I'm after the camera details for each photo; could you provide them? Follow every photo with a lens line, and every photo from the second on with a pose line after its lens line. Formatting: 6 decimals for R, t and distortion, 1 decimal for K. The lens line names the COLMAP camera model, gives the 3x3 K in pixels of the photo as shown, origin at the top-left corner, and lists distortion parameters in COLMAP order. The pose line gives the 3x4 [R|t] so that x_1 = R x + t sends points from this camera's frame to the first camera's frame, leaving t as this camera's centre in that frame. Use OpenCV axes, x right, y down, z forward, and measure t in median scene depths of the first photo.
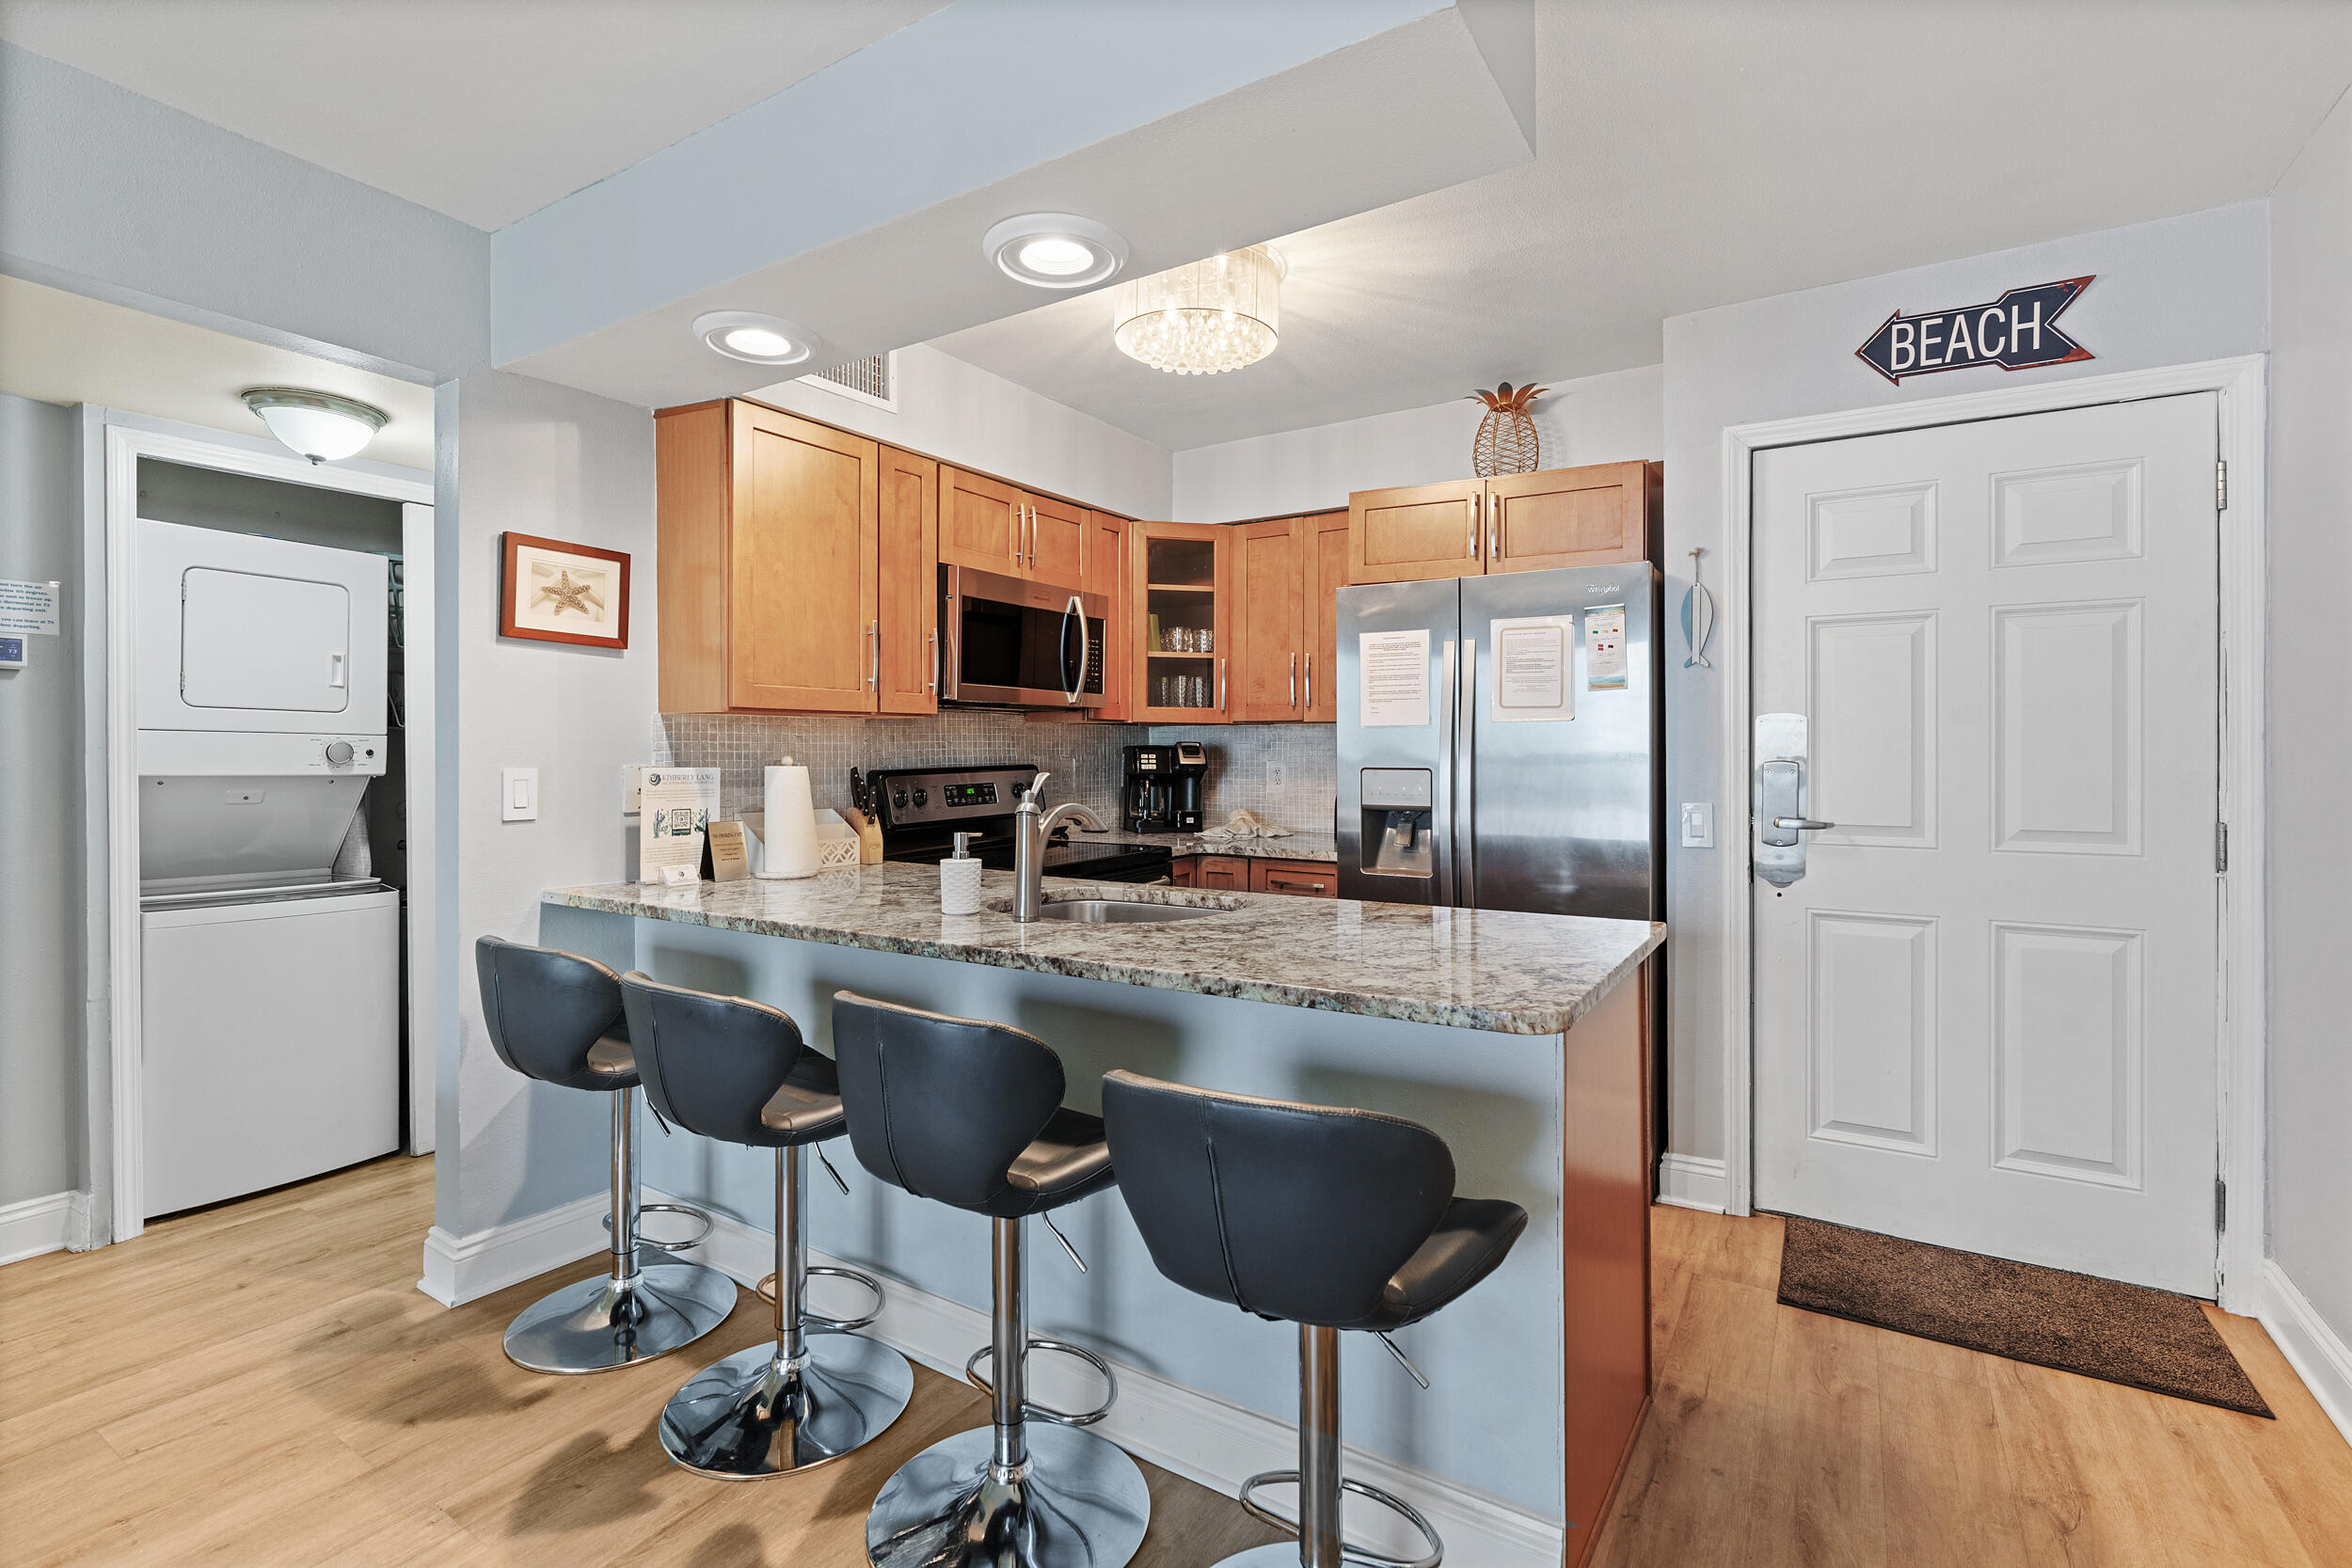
lens RADIAL K [[1059.3, 0, 1187.4], [0, 1059.3, 759.4], [0, 0, 1]] dist [-0.012392, 0.003103]
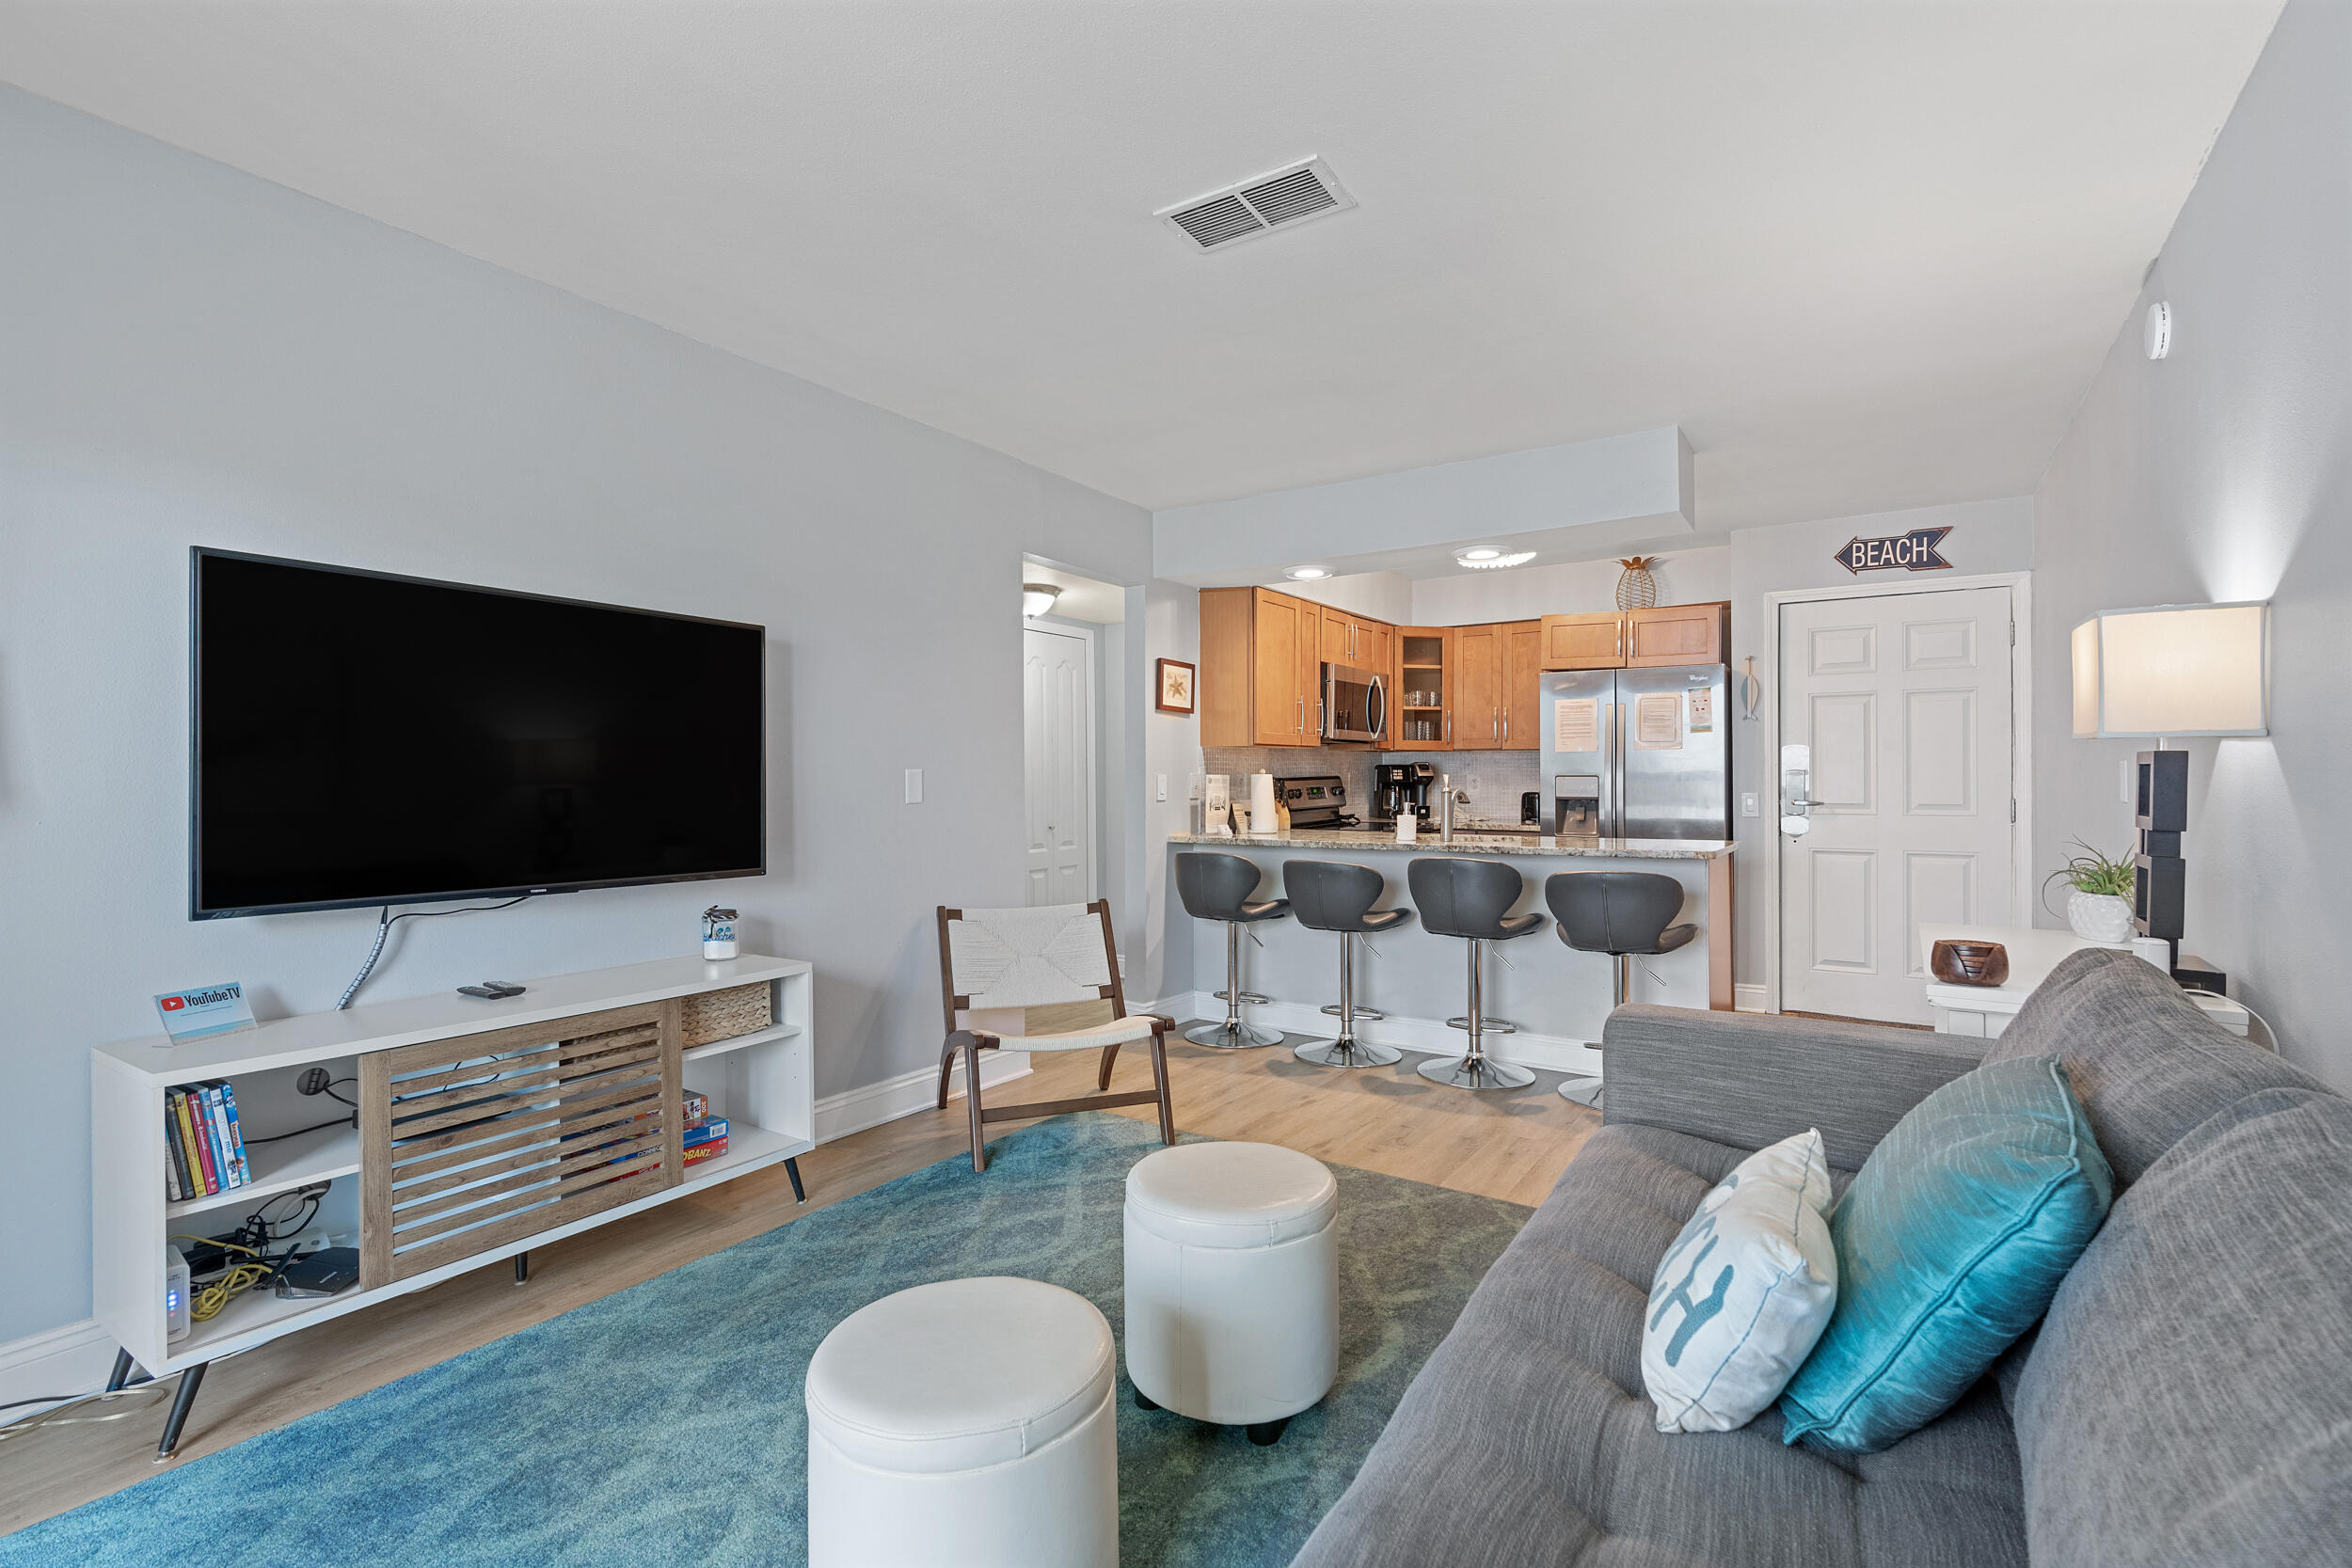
lens RADIAL K [[1059.3, 0, 1182.0], [0, 1059.3, 783.4], [0, 0, 1]] dist [-0.012392, 0.003103]
pose [[0.999654, -0.002287, -0.026216, -0.471882], [0.002275, 0.999997, -0.000490, 0.023059], [0.026217, 0.000430, 0.999656, -0.890550]]
